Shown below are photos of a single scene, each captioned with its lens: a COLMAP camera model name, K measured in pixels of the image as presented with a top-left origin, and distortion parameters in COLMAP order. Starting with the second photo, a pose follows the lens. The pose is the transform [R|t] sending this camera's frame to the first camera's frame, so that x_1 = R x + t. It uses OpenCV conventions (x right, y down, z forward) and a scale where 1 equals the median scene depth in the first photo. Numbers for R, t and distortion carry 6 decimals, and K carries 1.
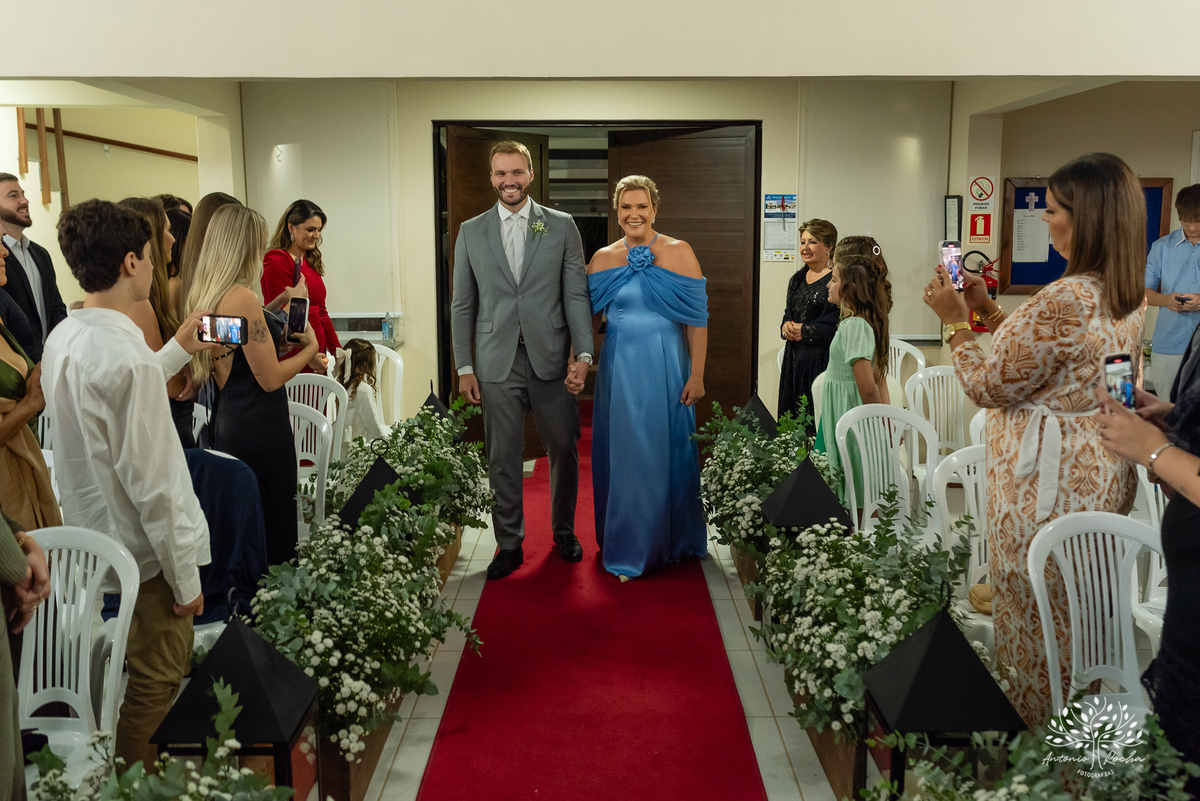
lens RADIAL K [[1173.2, 0, 600.0], [0, 1173.2, 400.5], [0, 0, 1]] dist [0.001649, -0.014473]
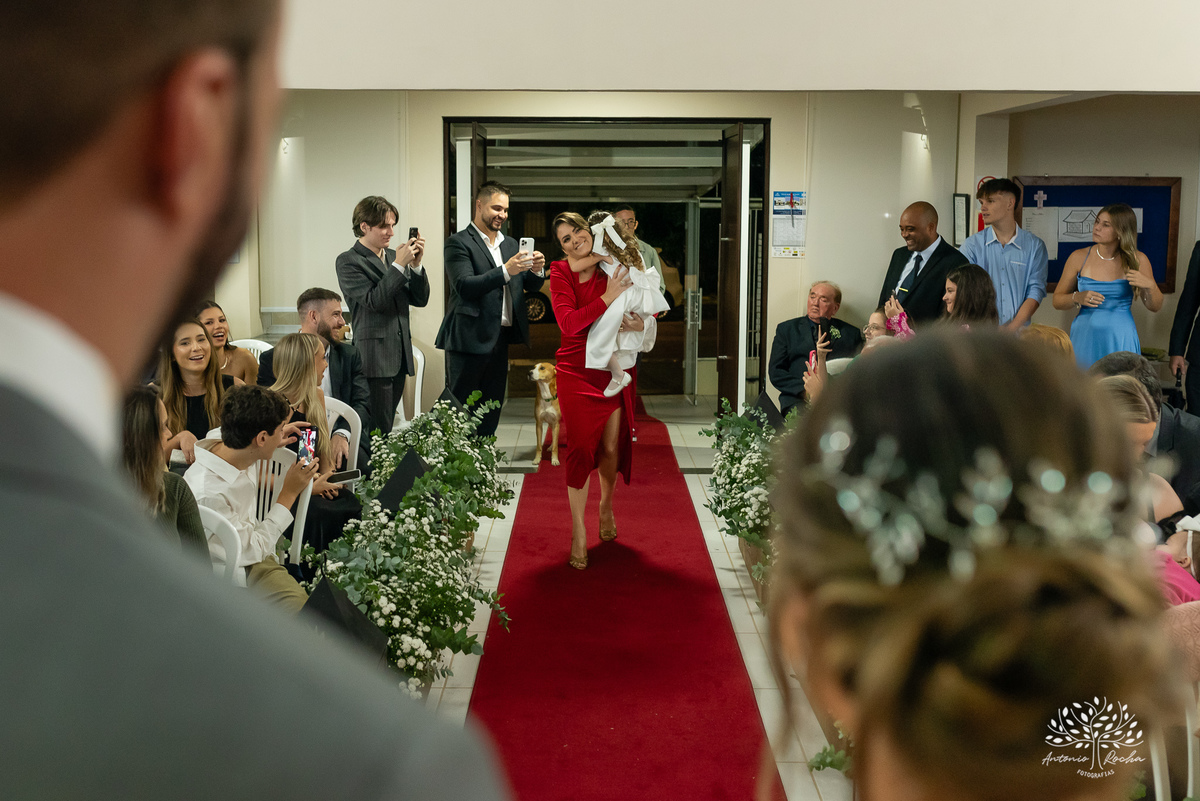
lens RADIAL K [[1302.4, 0, 598.0], [0, 1302.4, 357.0], [0, 0, 1]] dist [-0.002927, 0.015020]
pose [[0.999970, 0.006595, 0.004098, -0.021140], [-0.006472, 0.999546, -0.029411, -0.000983], [-0.004290, 0.029383, 0.999559, -0.175496]]
